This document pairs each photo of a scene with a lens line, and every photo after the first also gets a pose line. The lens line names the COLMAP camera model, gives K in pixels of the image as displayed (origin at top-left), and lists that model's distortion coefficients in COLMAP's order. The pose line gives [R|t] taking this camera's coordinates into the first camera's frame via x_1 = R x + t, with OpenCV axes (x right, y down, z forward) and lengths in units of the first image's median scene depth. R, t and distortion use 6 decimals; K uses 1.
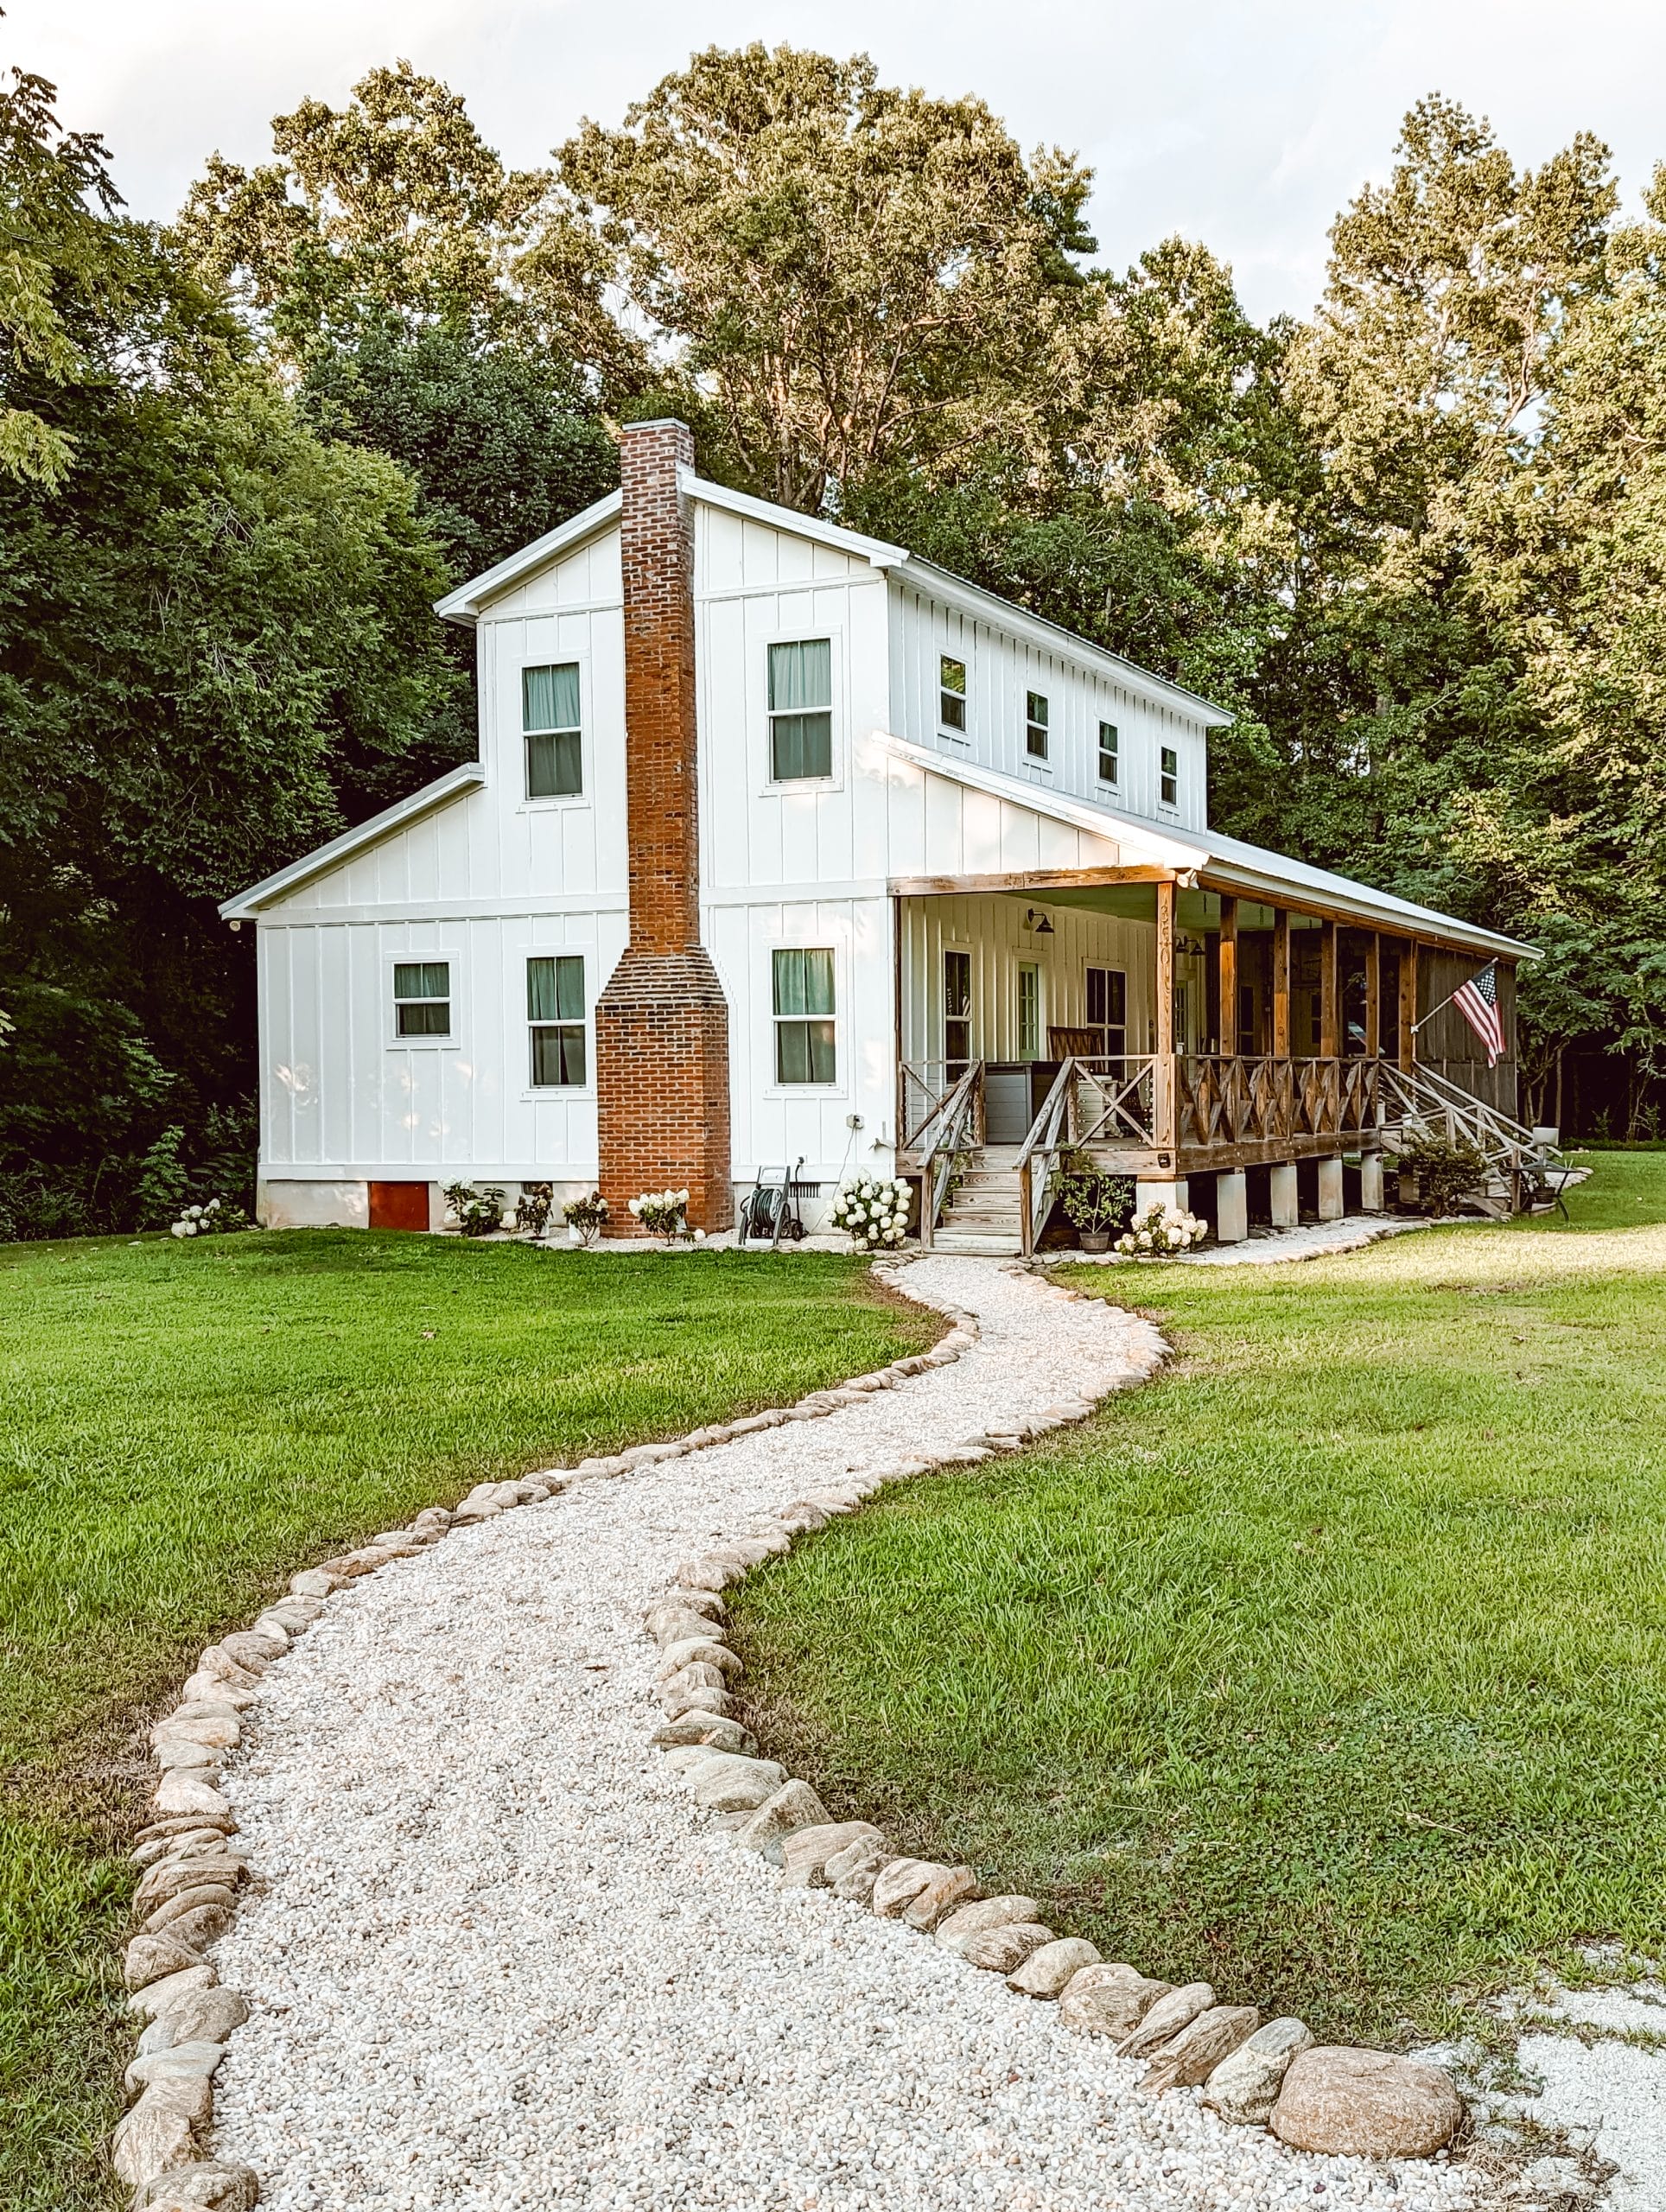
lens RADIAL K [[2336.7, 0, 834.8], [0, 2336.7, 1093.0], [0, 0, 1]] dist [0.127843, -0.275398]
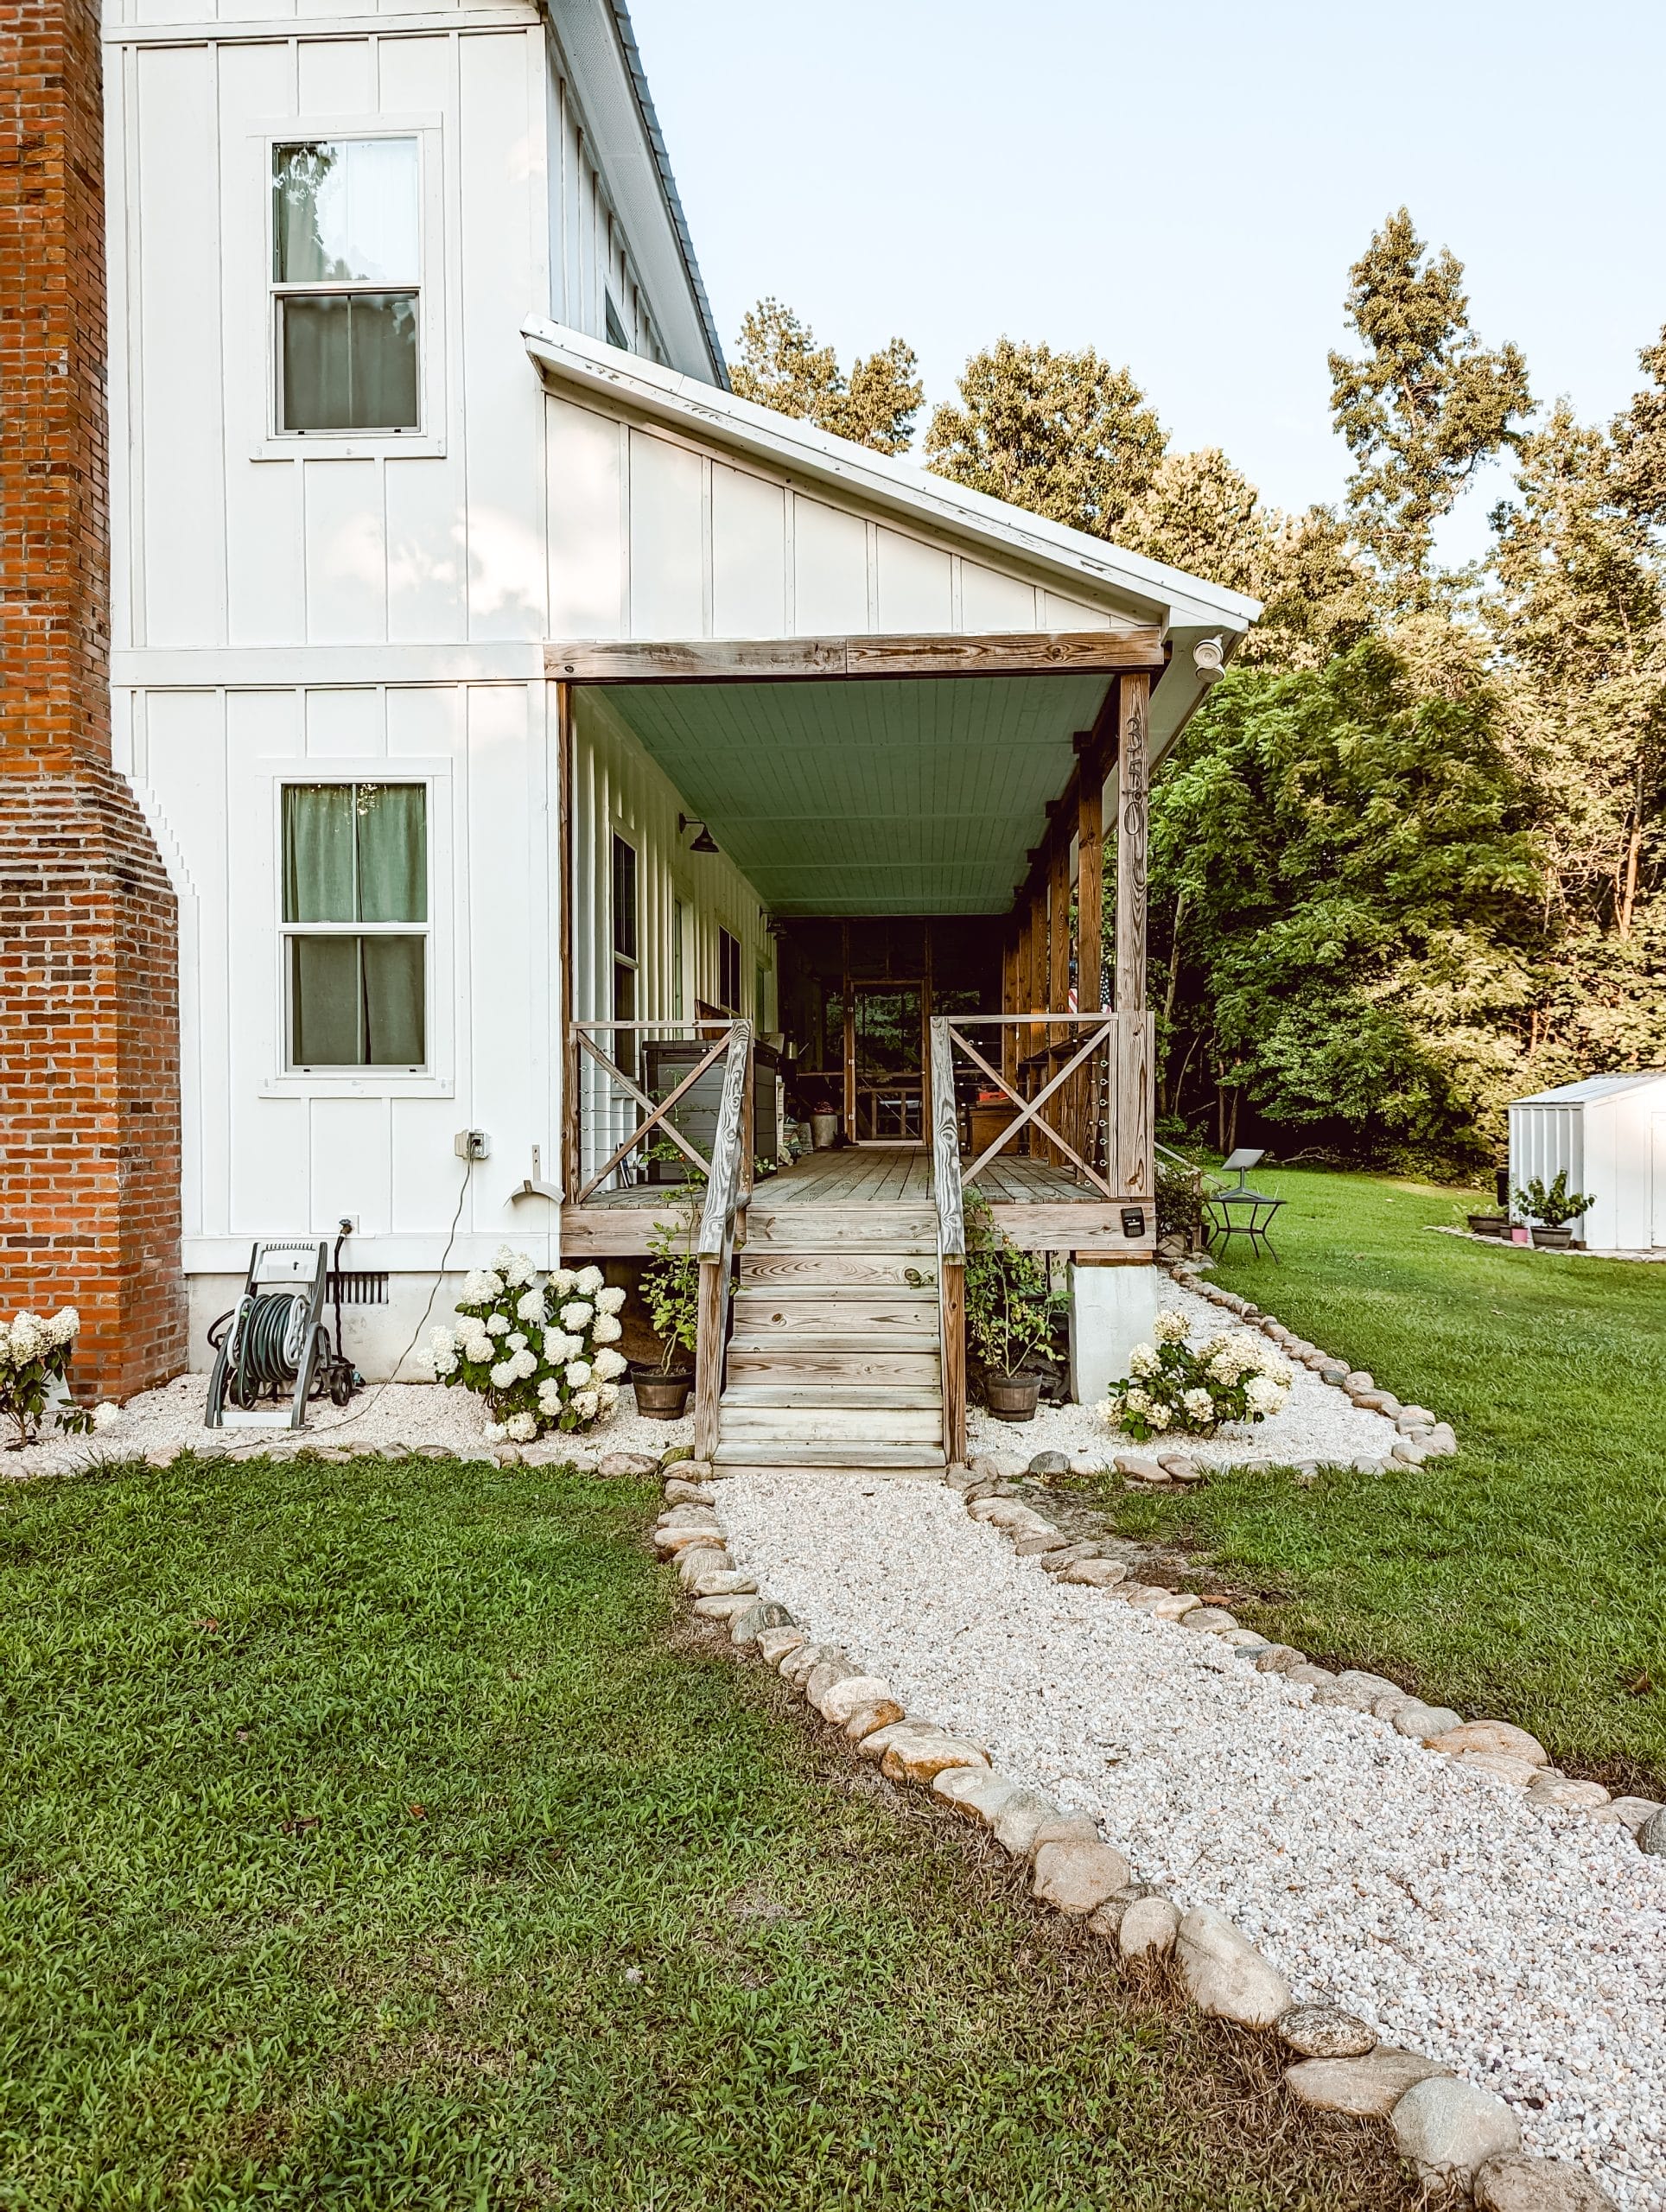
lens RADIAL K [[1548.8, 0, 833.0], [0, 1548.8, 1106.0], [0, 0, 1]] dist [0.077075, -0.074784]
pose [[0.928870, 0.006963, 0.370339, -0.040324], [-0.003758, 0.999949, -0.009374, 0.006754], [-0.370386, 0.007316, 0.928849, 0.667932]]
